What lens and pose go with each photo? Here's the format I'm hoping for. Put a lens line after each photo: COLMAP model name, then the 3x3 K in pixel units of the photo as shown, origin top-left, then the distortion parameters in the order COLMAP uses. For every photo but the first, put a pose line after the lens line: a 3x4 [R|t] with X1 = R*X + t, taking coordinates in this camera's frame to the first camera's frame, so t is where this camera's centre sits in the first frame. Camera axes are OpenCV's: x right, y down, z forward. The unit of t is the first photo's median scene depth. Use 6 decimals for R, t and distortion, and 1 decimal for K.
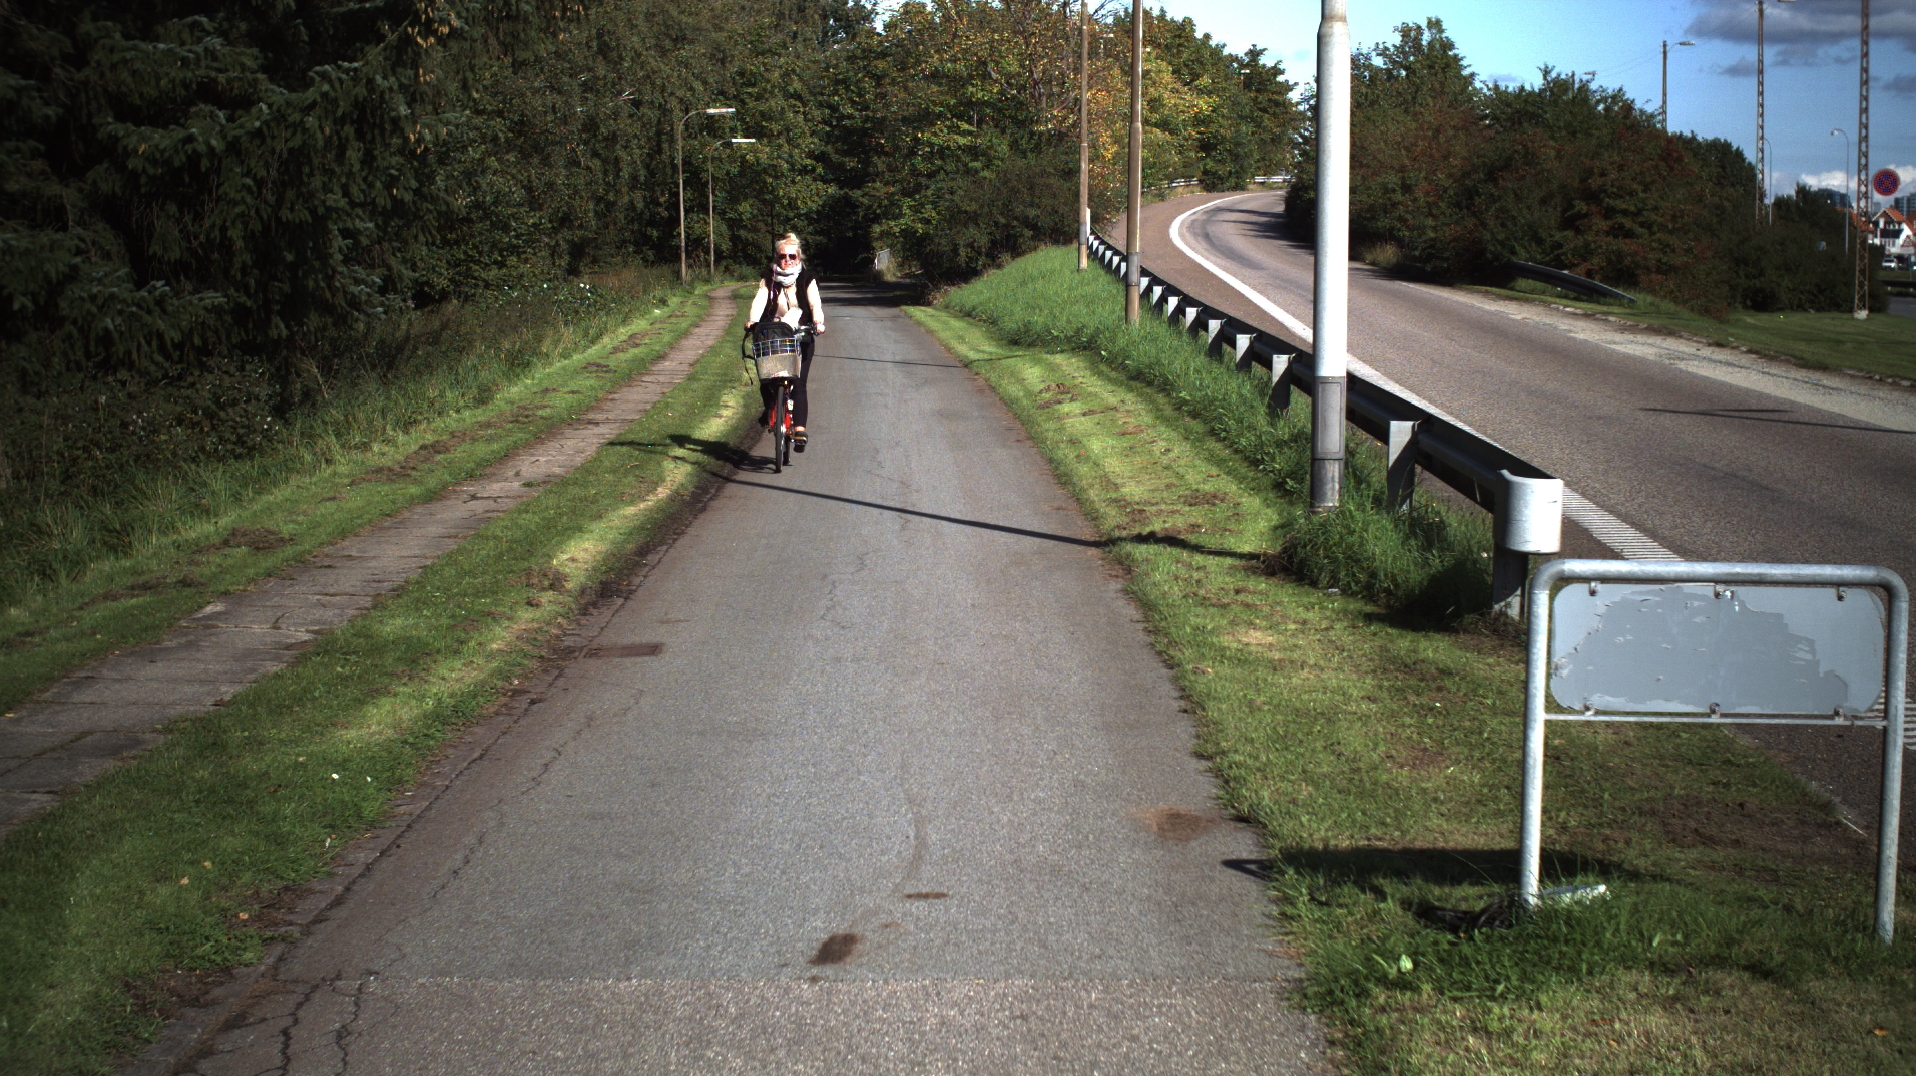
lens RADIAL K [[3572.4, 0, 958.0], [0, 3572.4, 538.0], [0, 0, 1]] dist [-0.270831, 0.299988]
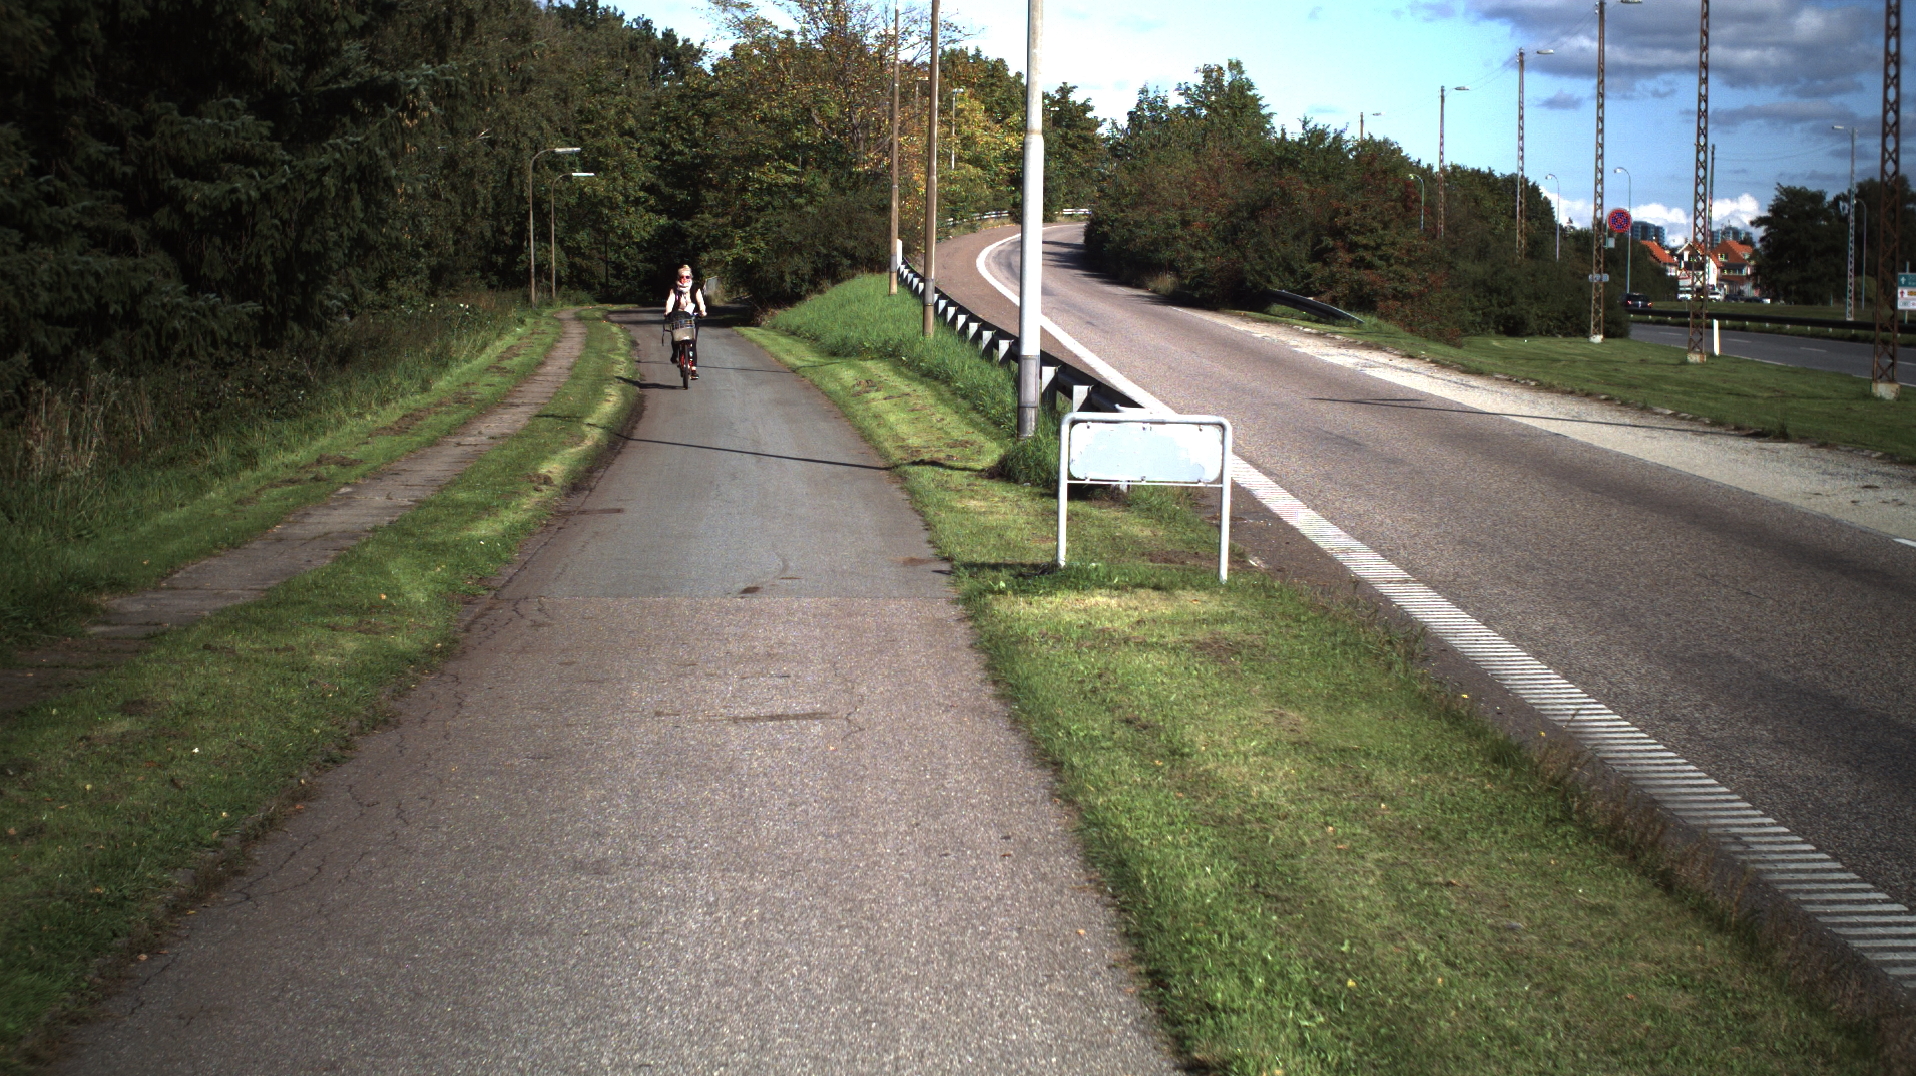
lens RADIAL K [[3572.4, 0, 958.0], [0, 3572.4, 538.0], [0, 0, 1]] dist [-0.270831, 0.299988]
pose [[0.998708, 0.003830, 0.050677, -0.002211], [-0.003430, 0.999962, -0.007977, 0.012181], [-0.050706, 0.007793, 0.998683, -0.147054]]
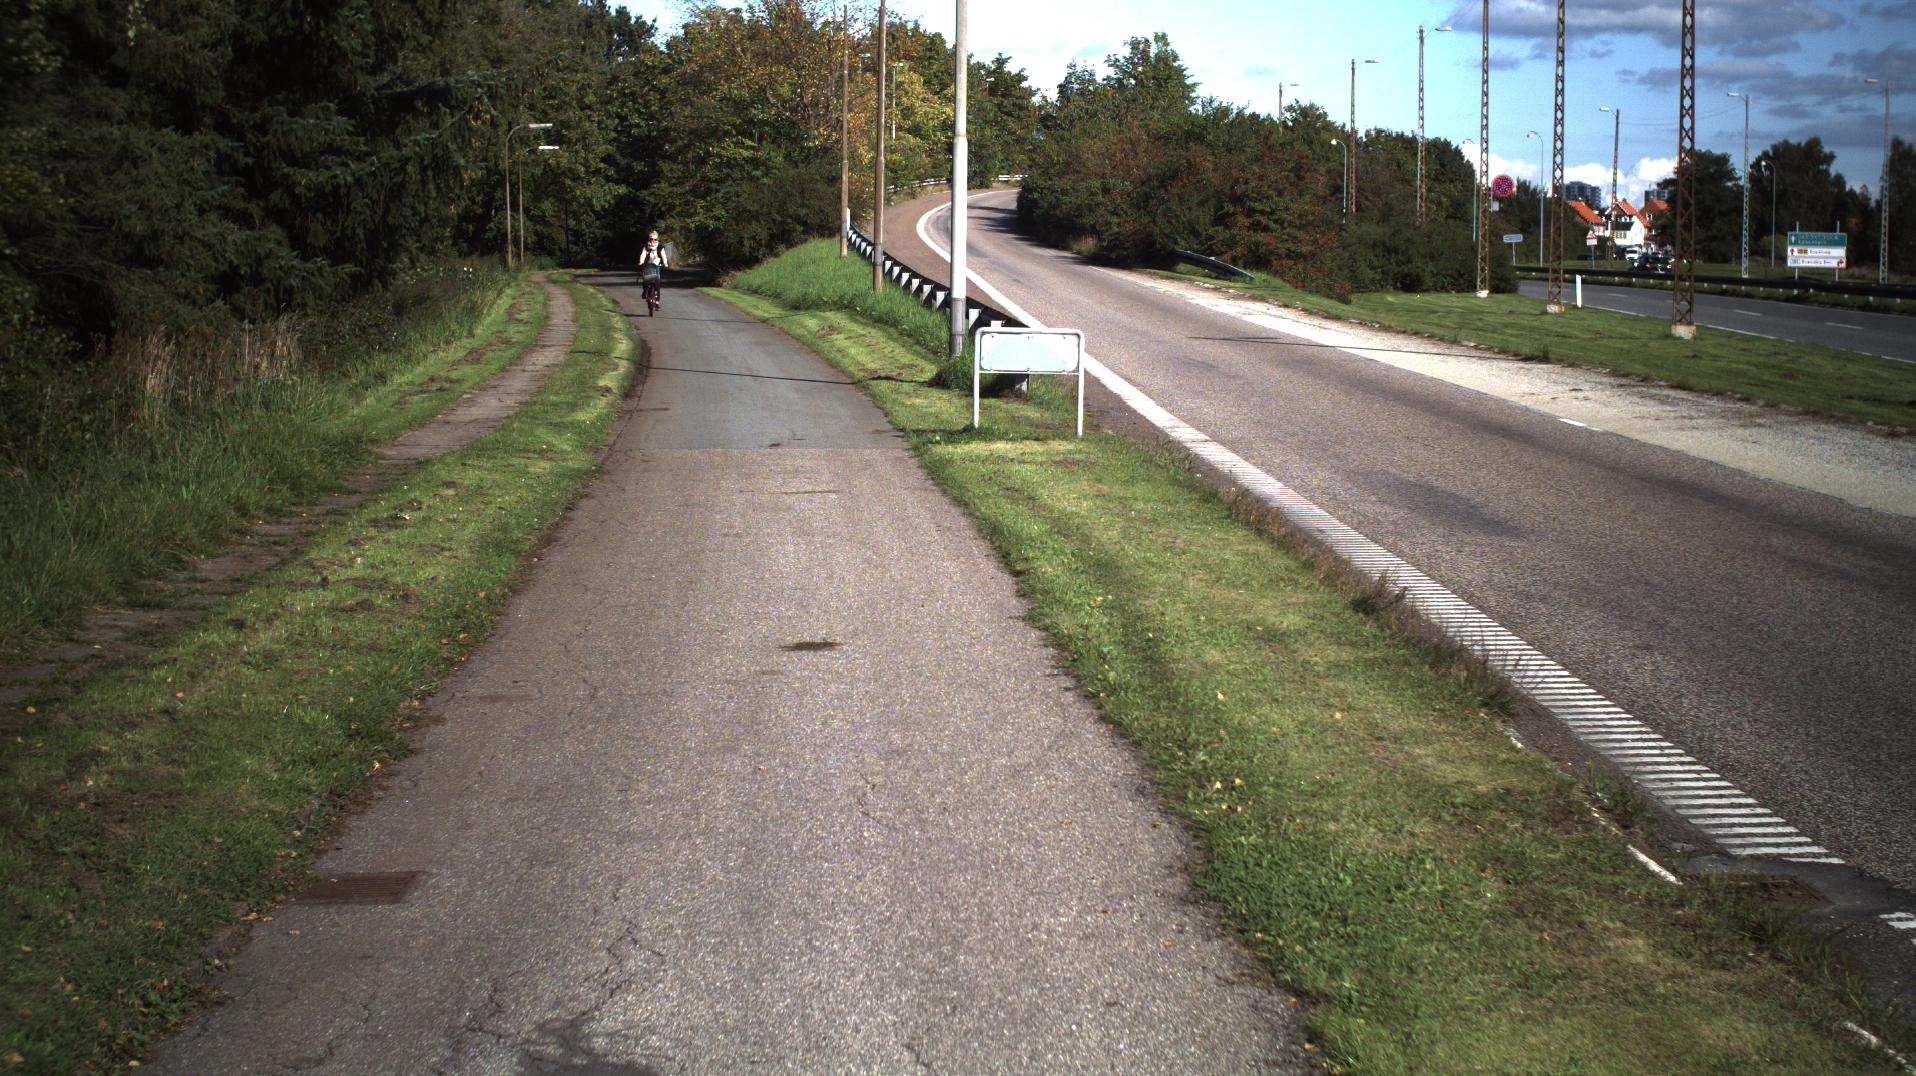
lens RADIAL K [[3572.4, 0, 958.0], [0, 3572.4, 538.0], [0, 0, 1]] dist [-0.270831, 0.299988]
pose [[0.997740, -0.003804, 0.067089, -0.010846], [0.003669, 0.999991, 0.002133, 0.024082], [-0.067097, -0.001882, 0.997745, -0.293608]]
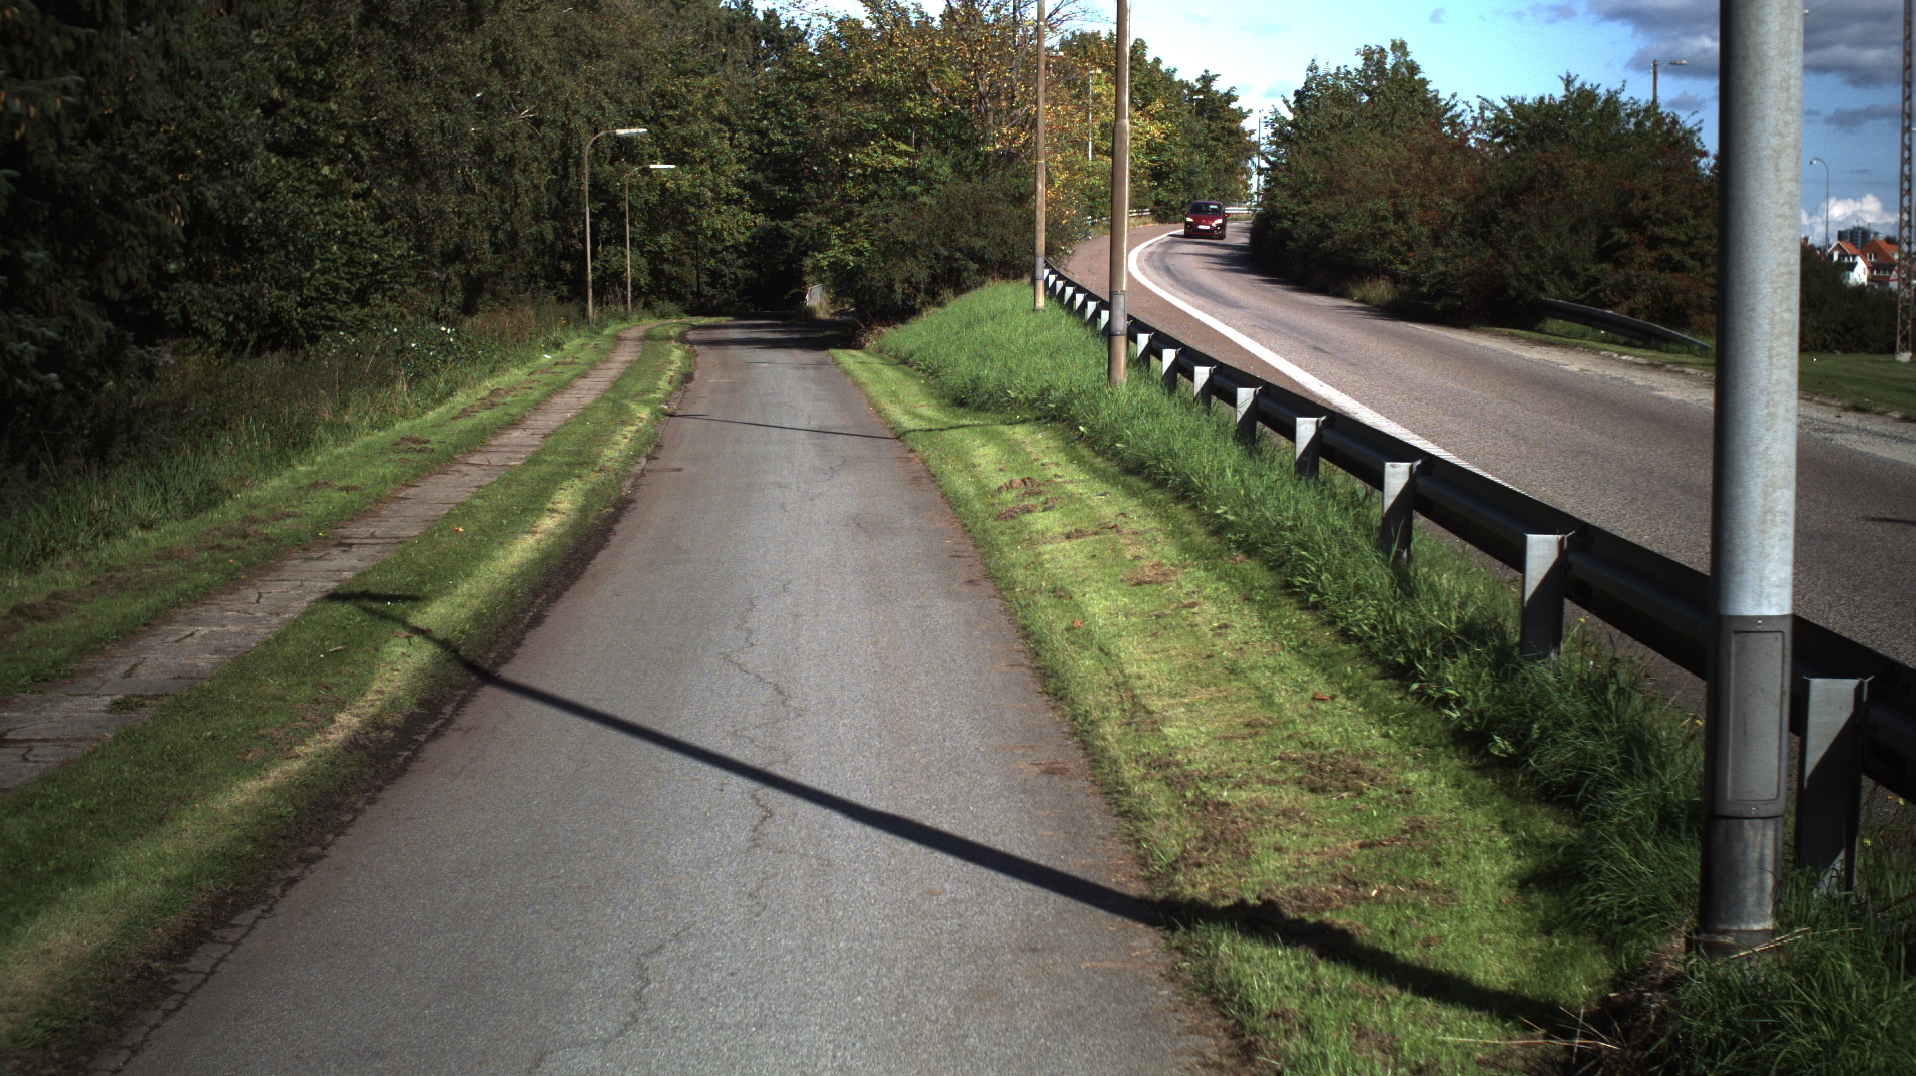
lens RADIAL K [[3572.4, 0, 958.0], [0, 3572.4, 538.0], [0, 0, 1]] dist [-0.270831, 0.299988]
pose [[0.999864, -0.001006, 0.016454, 0.001628], [0.001163, 0.999954, -0.009508, -0.012369], [-0.016444, 0.009526, 0.999819, 0.146863]]
